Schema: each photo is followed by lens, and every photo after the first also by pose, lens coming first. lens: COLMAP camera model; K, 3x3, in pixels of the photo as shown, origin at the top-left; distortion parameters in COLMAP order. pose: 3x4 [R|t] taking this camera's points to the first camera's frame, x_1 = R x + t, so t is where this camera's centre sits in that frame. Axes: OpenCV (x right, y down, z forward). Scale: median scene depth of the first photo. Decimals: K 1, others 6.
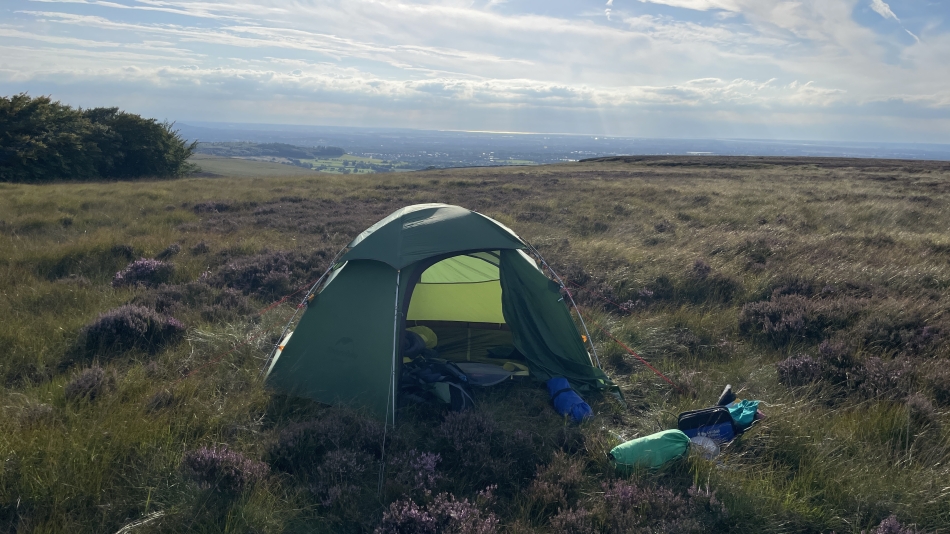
lens RADIAL K [[712.8, 0, 475.0], [0, 712.8, 267.0], [0, 0, 1]] dist [0.080563, -0.132590]
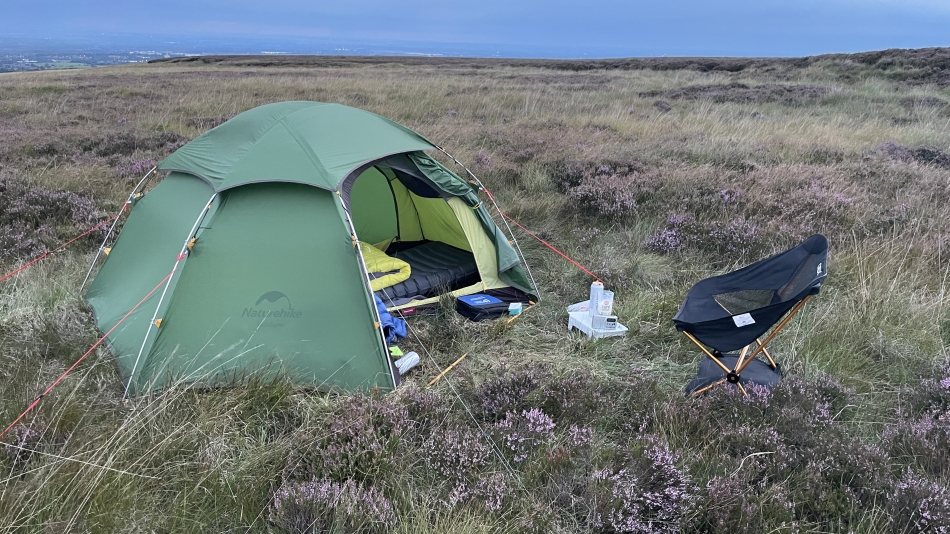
lens RADIAL K [[712.8, 0, 475.0], [0, 712.8, 267.0], [0, 0, 1]] dist [0.080563, -0.132590]
pose [[0.847275, -0.165326, 0.504770, -0.221325], [0.097939, 0.982658, 0.157453, -0.011995], [-0.522047, -0.083970, 0.848773, 0.141133]]
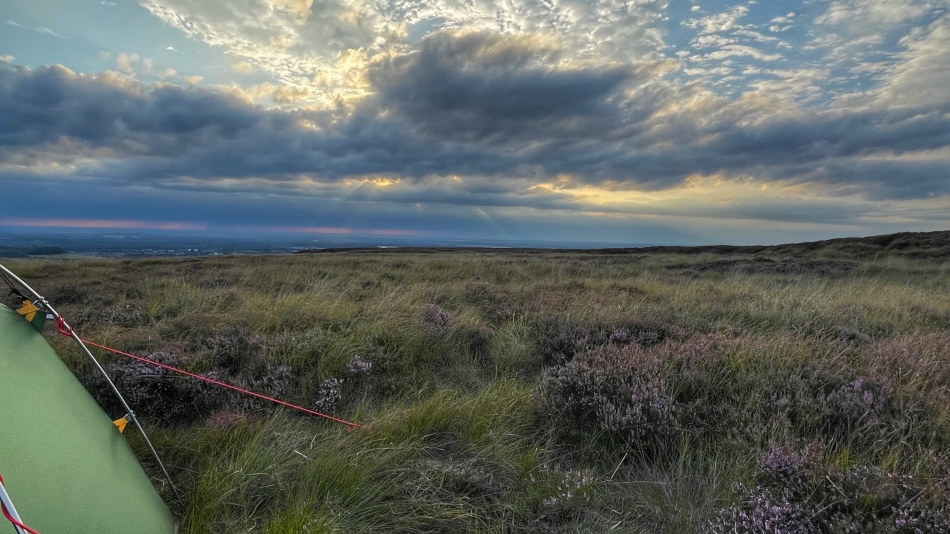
lens RADIAL K [[569.0, 0, 475.0], [0, 569.0, 267.0], [0, 0, 1]] dist [-0.003963, -0.002543]
pose [[0.899183, -0.026861, 0.436748, 0.116871], [0.079941, 0.991400, -0.103611, 0.011080], [-0.430209, 0.128079, 0.893597, 0.494408]]
